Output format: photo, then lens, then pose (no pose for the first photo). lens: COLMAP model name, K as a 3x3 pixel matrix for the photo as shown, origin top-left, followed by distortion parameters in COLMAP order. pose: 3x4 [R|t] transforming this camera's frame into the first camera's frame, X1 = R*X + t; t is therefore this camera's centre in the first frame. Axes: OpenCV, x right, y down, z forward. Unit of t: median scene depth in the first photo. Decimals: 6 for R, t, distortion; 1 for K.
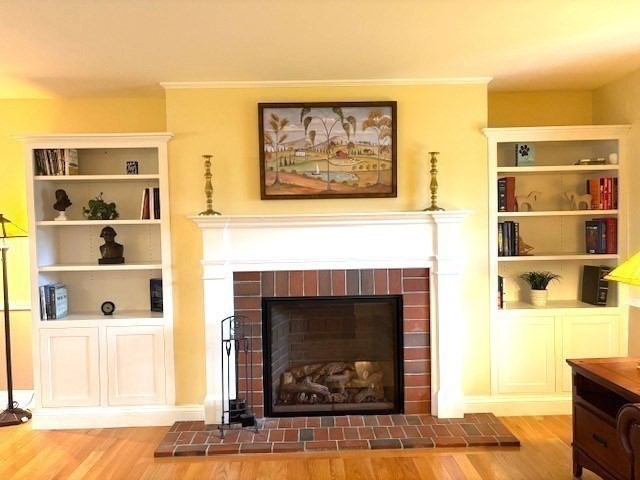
lens RADIAL K [[479.0, 0, 327.5], [0, 479.0, 242.8], [0, 0, 1]] dist [0.110681, -0.152506]
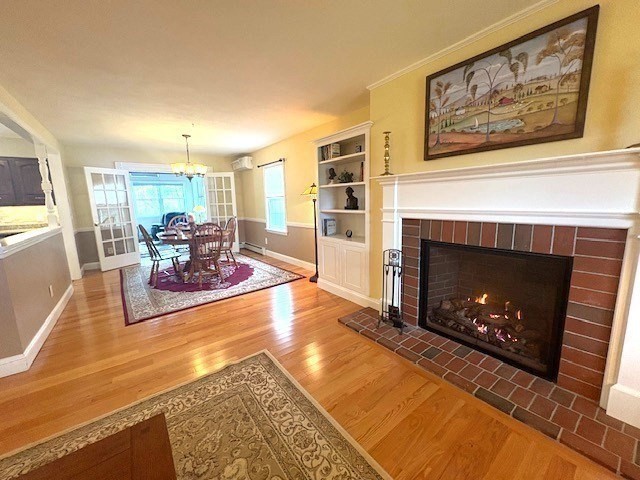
lens RADIAL K [[254.1, 0, 319.3], [0, 254.1, 238.3], [0, 0, 1]] dist [-0.001207, -0.000033]
pose [[0.585969, 0.126520, -0.800395, 0.249293], [-0.009315, 0.988722, 0.149469, 0.013202], [0.810280, -0.080129, 0.580540, 0.387949]]
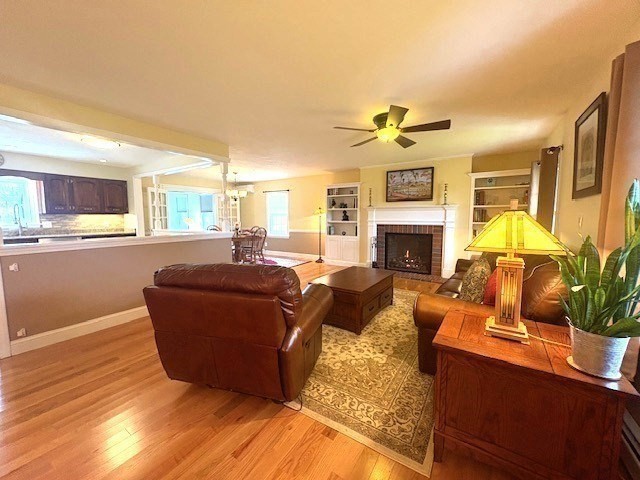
lens RADIAL K [[254.1, 0, 319.3], [0, 254.1, 238.3], [0, 0, 1]] dist [-0.001207, -0.000033]
pose [[0.824533, 0.066560, -0.561885, 0.455699], [-0.033457, 0.997055, 0.069012, 0.050877], [0.564824, -0.038104, 0.824331, -0.638846]]
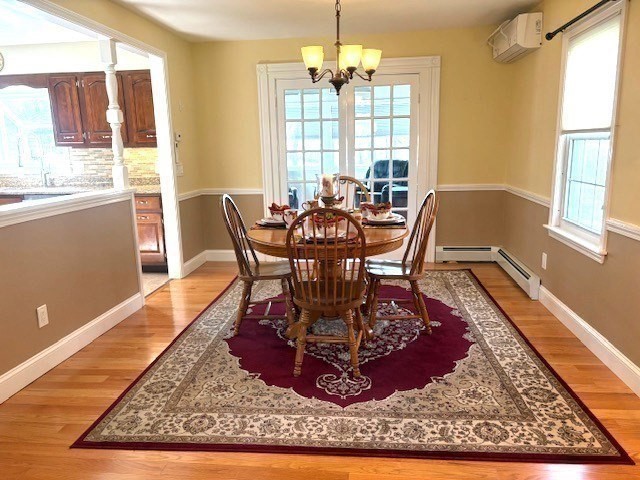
lens RADIAL K [[479.0, 0, 327.5], [0, 479.0, 242.8], [0, 0, 1]] dist [0.110681, -0.152506]
pose [[-0.127419, 0.217794, -0.967642, -0.198974], [-0.009003, 0.975300, 0.220703, 0.005875], [0.991808, 0.036833, -0.122311, 0.739177]]
